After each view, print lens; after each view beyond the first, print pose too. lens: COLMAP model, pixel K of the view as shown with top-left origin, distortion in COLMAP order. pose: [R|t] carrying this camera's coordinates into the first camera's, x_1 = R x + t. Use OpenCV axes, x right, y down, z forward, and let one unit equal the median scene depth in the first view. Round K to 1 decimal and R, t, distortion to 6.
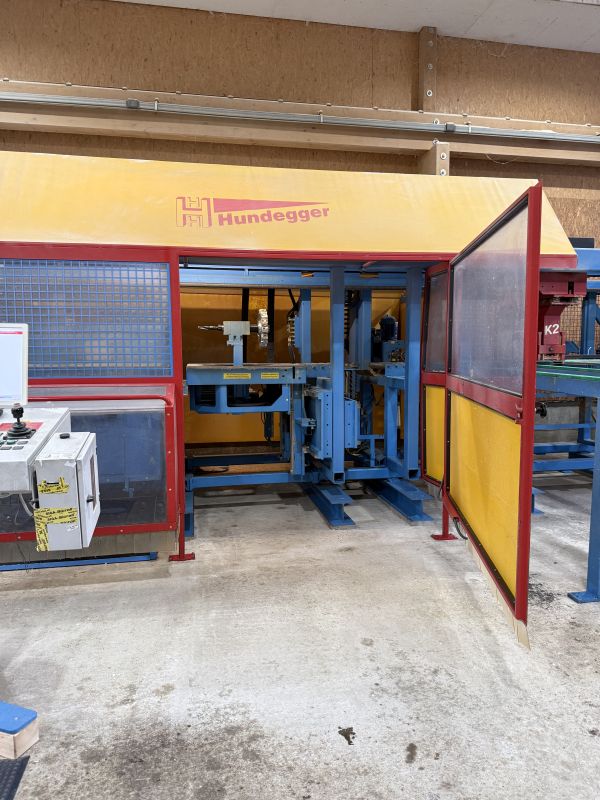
lens RADIAL K [[559.6, 0, 300.0], [0, 559.6, 400.0], [0, 0, 1]] dist [0.049836, -0.061044]
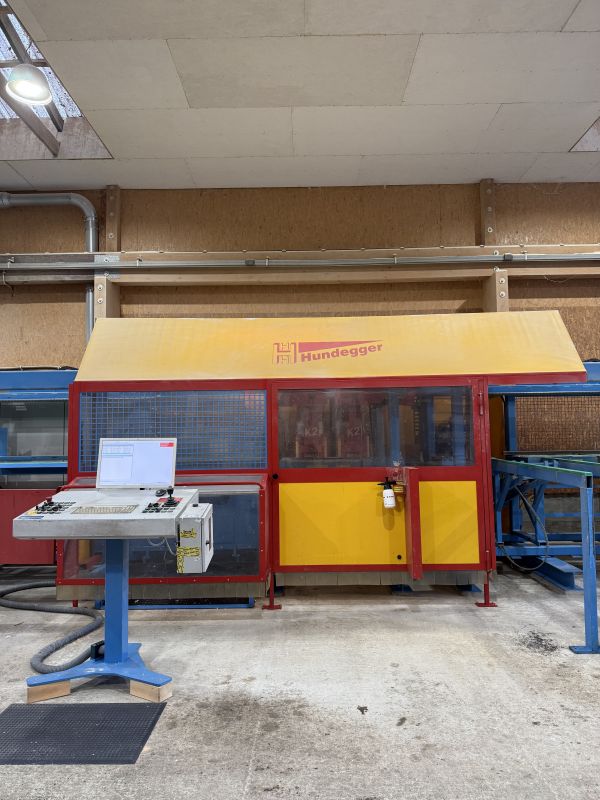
lens RADIAL K [[552.2, 0, 302.7], [0, 552.2, 401.7], [0, 0, 1]] dist [0.075550, -0.093799]
pose [[0.980615, -0.021701, -0.194738, 0.139079], [-0.009169, 0.987678, -0.156232, 0.007467], [0.195729, 0.154989, 0.968333, -0.360533]]
